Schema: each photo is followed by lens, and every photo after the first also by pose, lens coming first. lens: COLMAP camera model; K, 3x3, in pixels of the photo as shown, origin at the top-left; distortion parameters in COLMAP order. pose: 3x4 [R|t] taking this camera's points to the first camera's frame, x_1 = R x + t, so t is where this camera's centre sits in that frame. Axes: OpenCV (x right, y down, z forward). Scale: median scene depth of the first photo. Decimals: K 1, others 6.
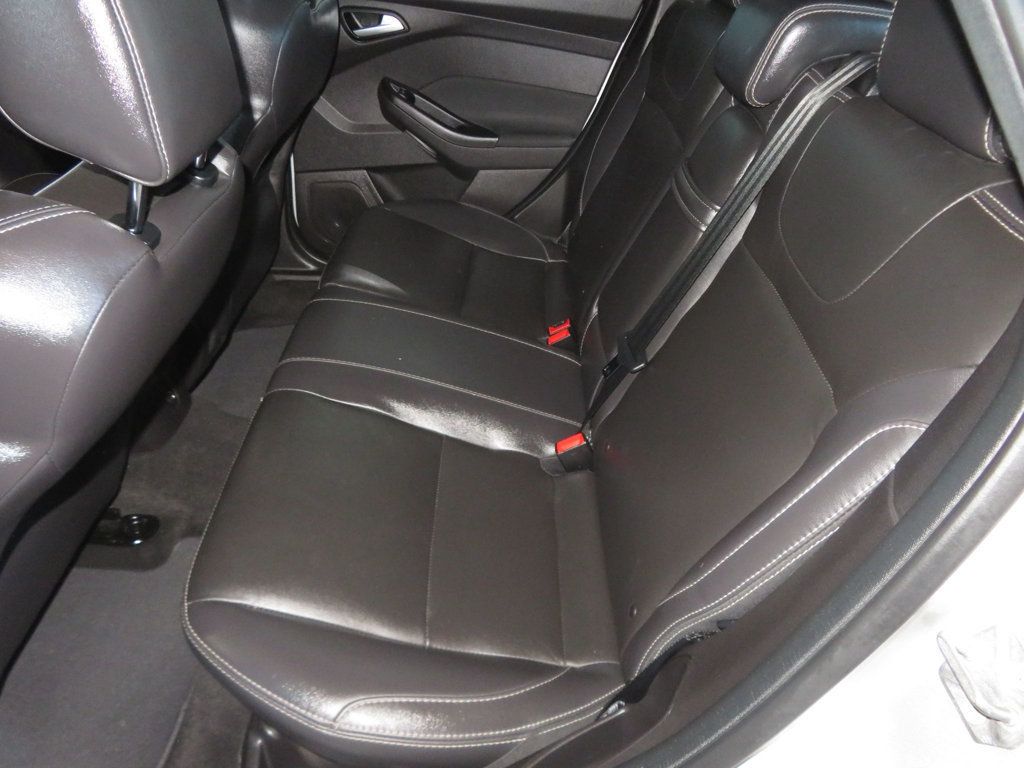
lens RADIAL K [[735.2, 0, 511.4], [0, 735.2, 379.2], [0, 0, 1]] dist [-0.009985, 0.015259]
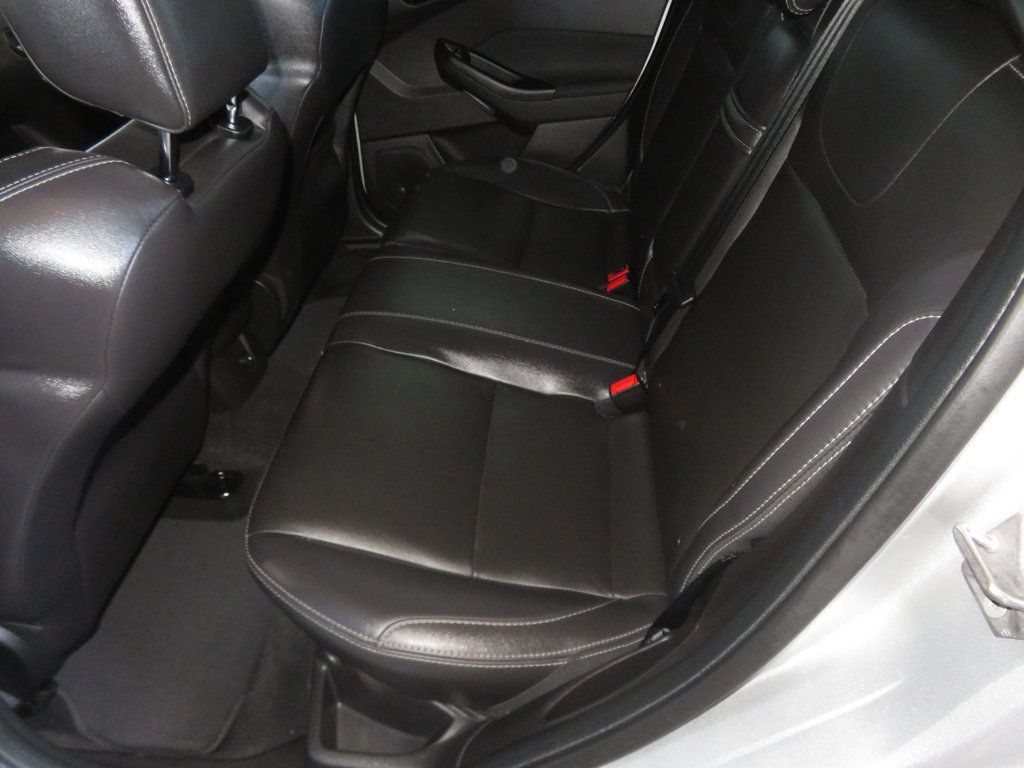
lens RADIAL K [[735.2, 0, 511.4], [0, 735.2, 379.2], [0, 0, 1]] dist [-0.009985, 0.015259]
pose [[0.990414, -0.038924, -0.132537, 0.066212], [0.043342, 0.998591, 0.030609, 0.046543], [0.131159, -0.036060, 0.990705, 0.000255]]
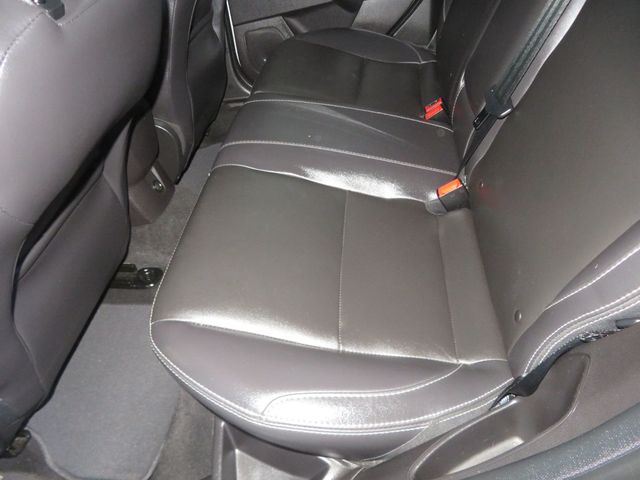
lens RADIAL K [[459.5, 0, 319.6], [0, 459.5, 237.0], [0, 0, 1]] dist [-0.009985, 0.015259]
pose [[0.979166, -0.073043, -0.189469, 0.007863], [0.094271, 0.989935, 0.105558, 0.073117], [0.179852, -0.121220, 0.976196, 0.213832]]
